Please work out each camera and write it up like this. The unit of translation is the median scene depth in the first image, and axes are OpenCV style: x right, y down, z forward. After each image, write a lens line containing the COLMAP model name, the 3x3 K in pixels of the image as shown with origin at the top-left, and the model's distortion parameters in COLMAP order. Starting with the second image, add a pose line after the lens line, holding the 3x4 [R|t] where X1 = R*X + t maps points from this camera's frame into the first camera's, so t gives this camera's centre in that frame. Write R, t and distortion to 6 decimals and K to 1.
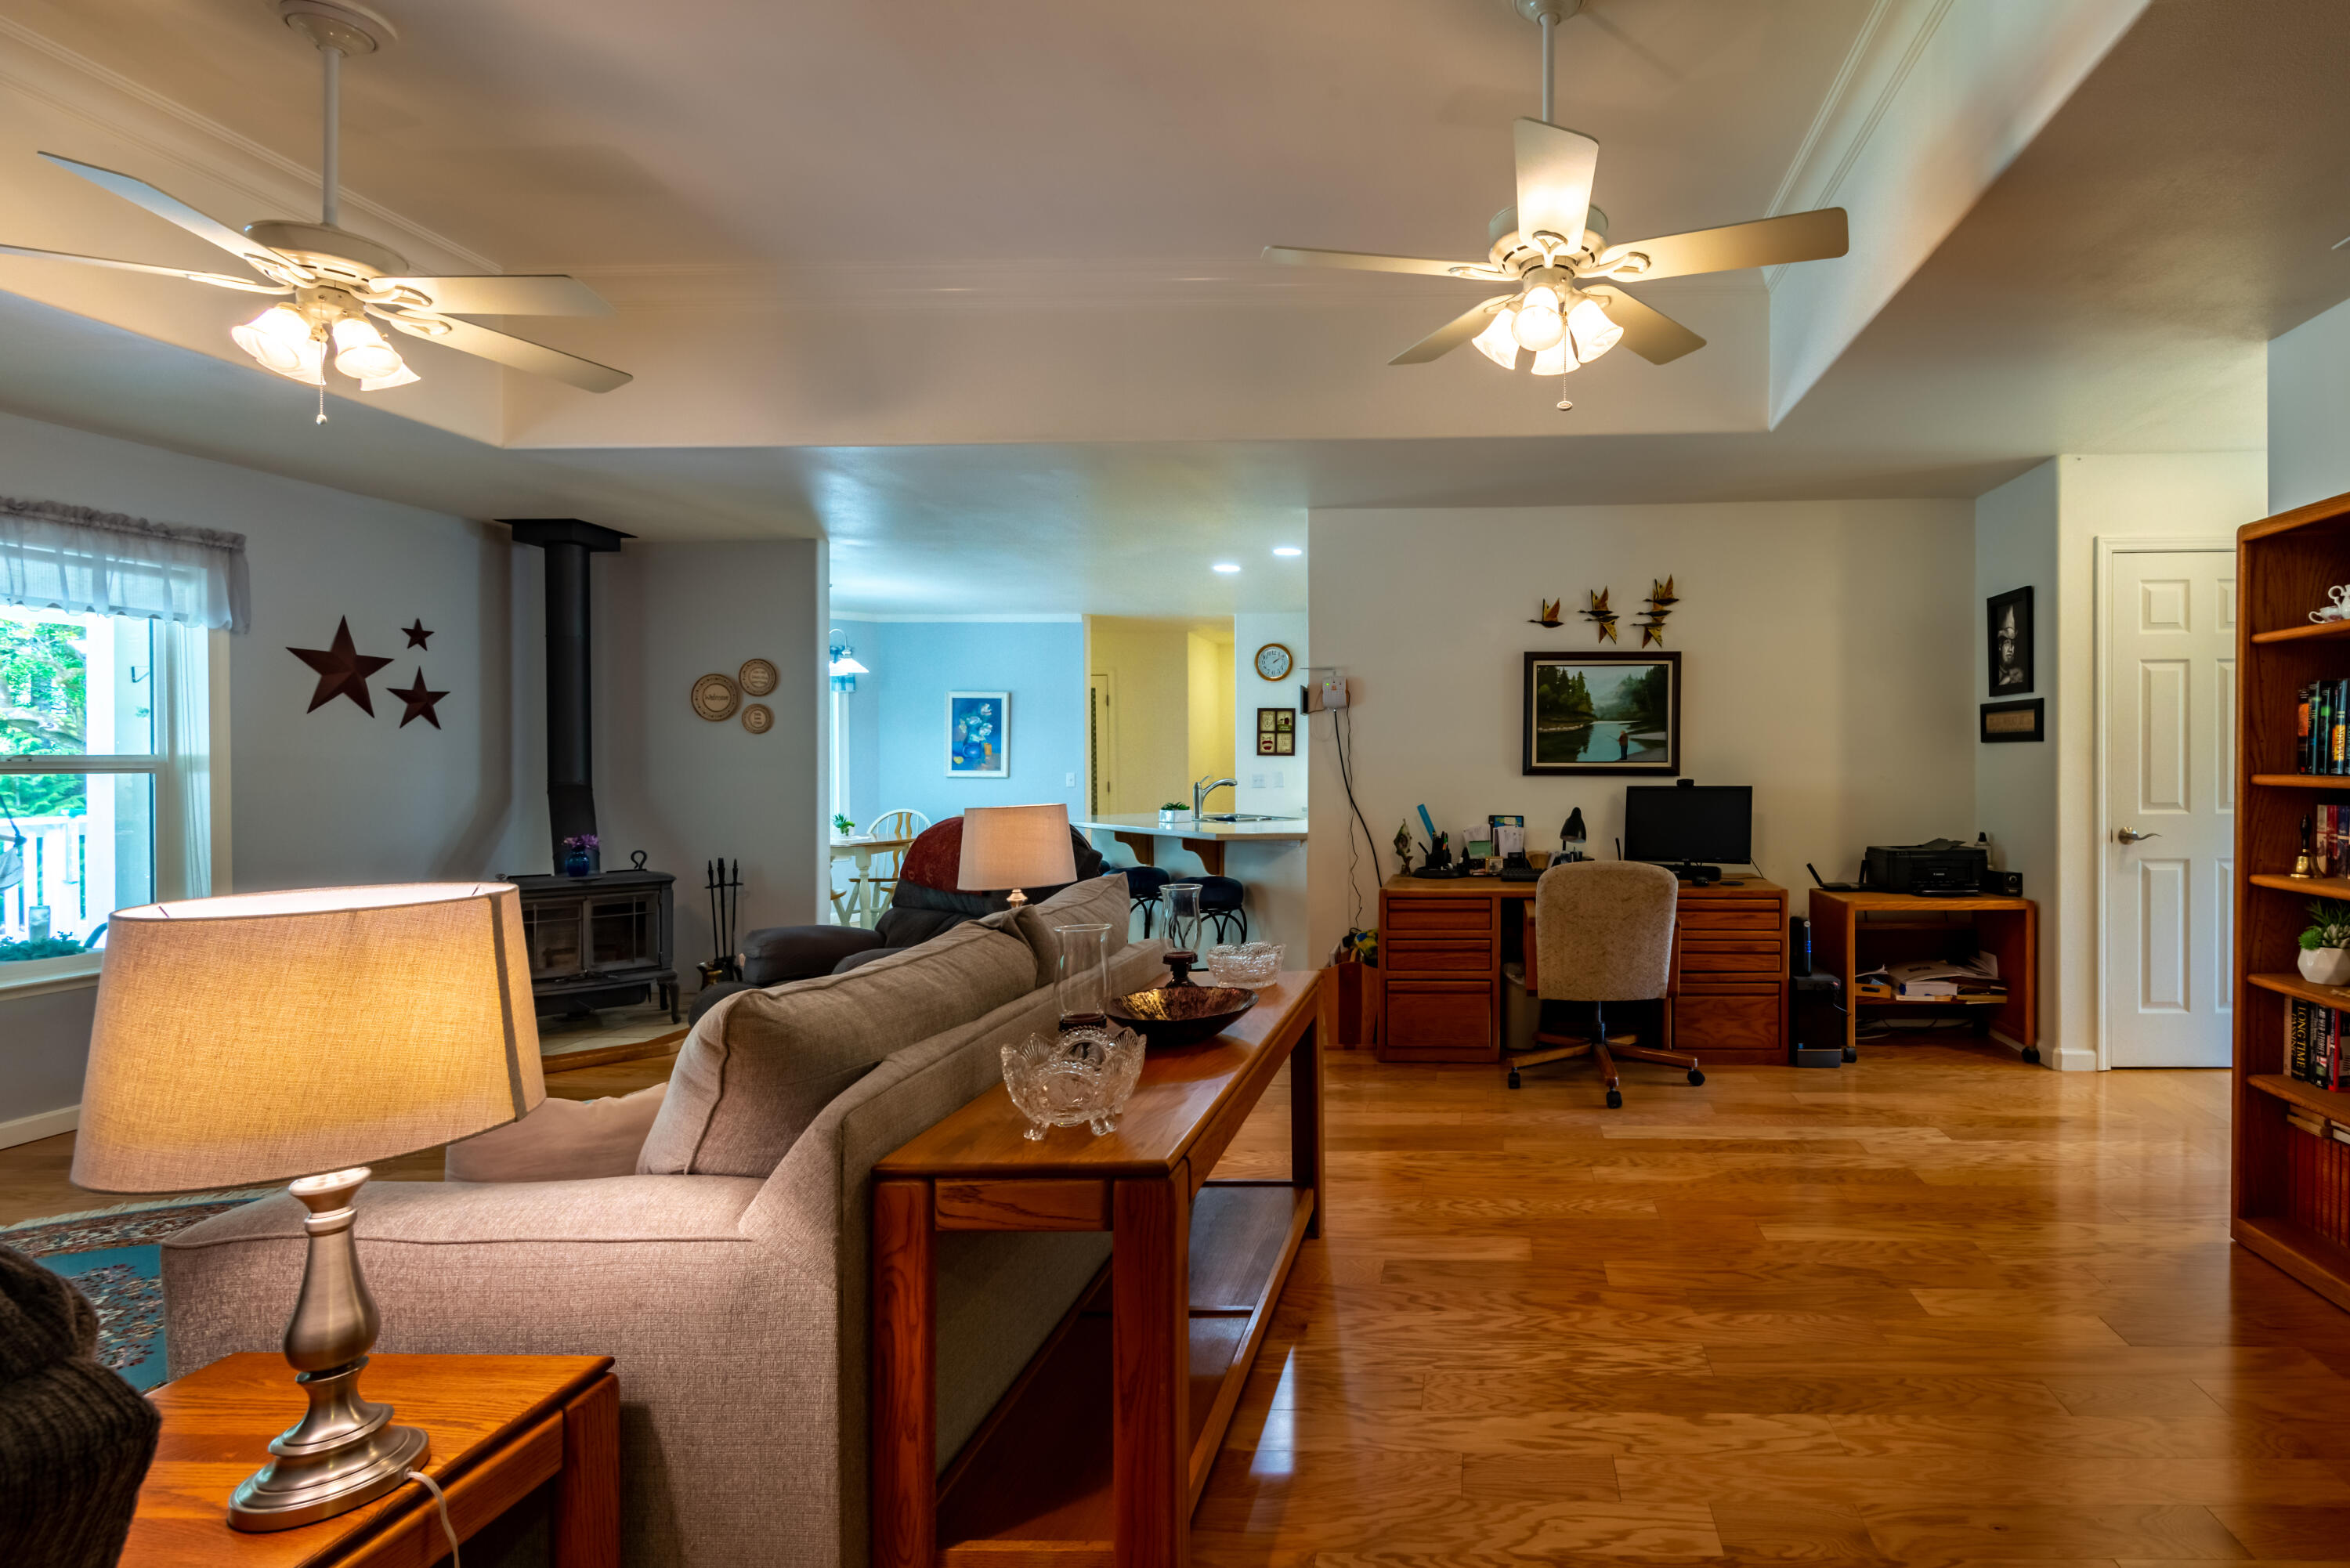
lens RADIAL K [[1257.2, 0, 1175.0], [0, 1257.2, 784.0], [0, 0, 1]] dist [0.052723, -0.059645]
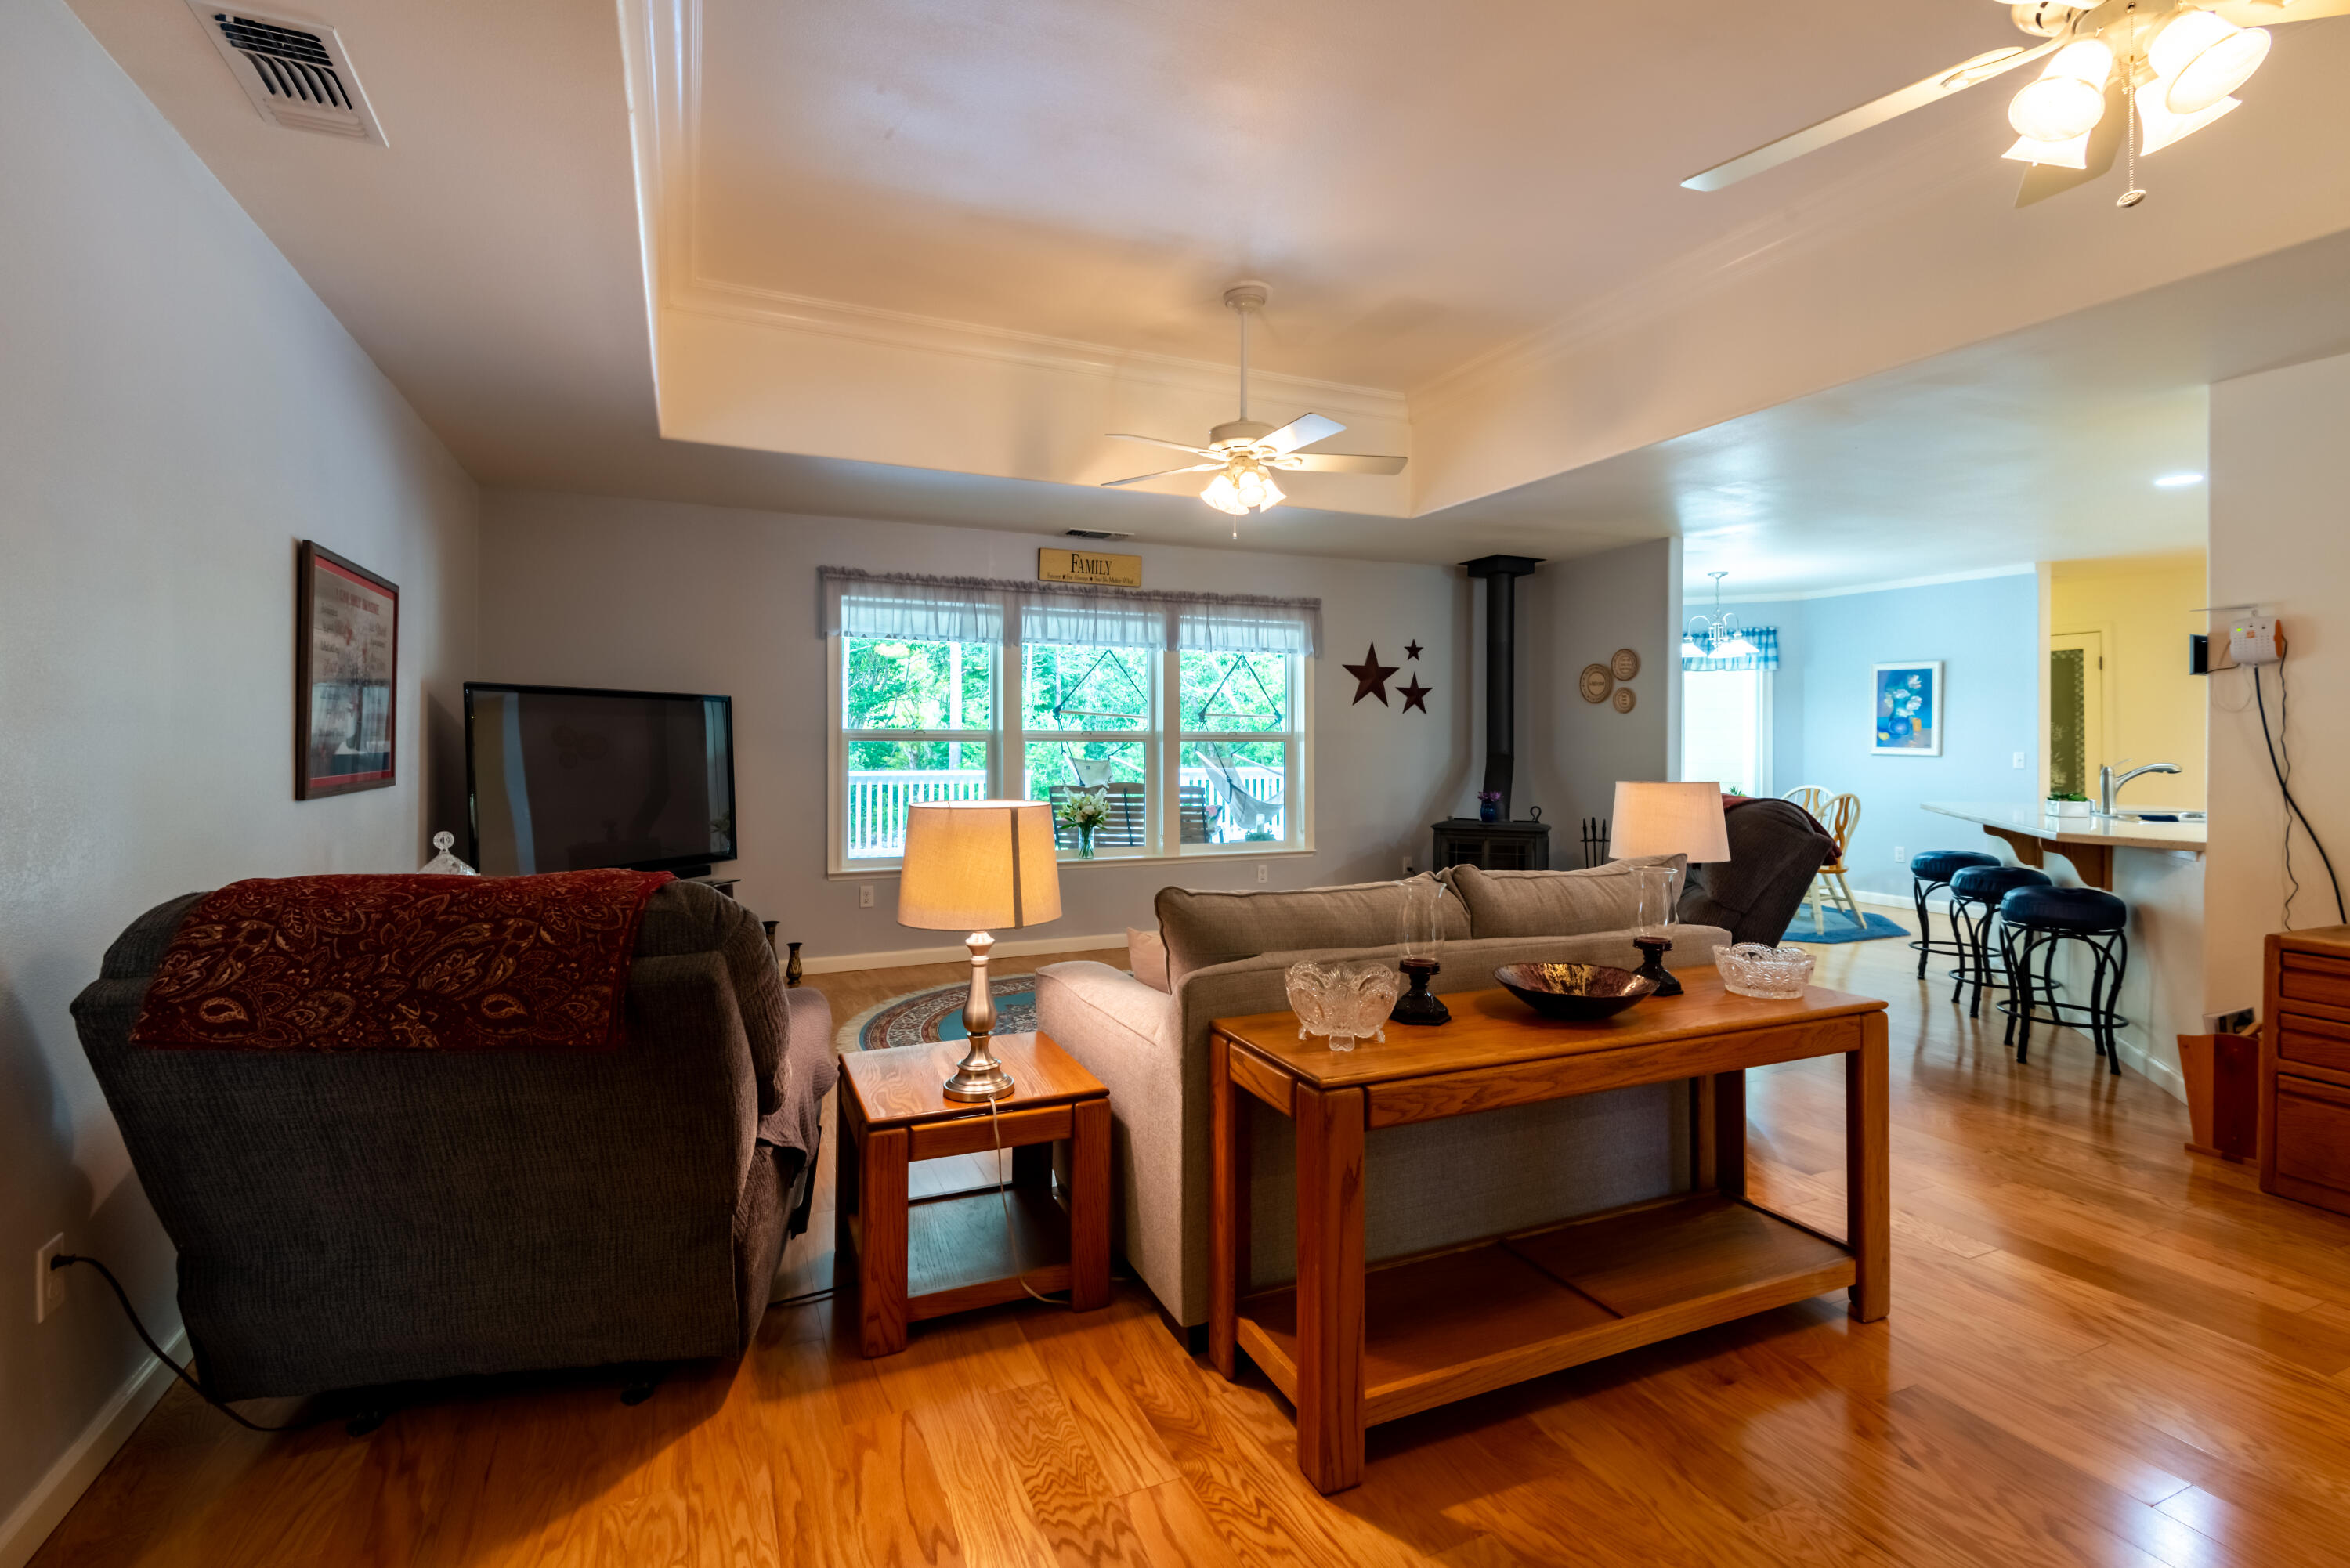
lens RADIAL K [[1068.1, 0, 1172.2], [0, 1068.1, 750.8], [0, 0, 1]] dist [0.013303, -0.000443]
pose [[0.425670, 0.017240, -0.904714, 0.410402], [-0.019218, 0.999765, 0.010009, -0.007413], [0.904674, 0.013126, 0.425901, 0.218009]]
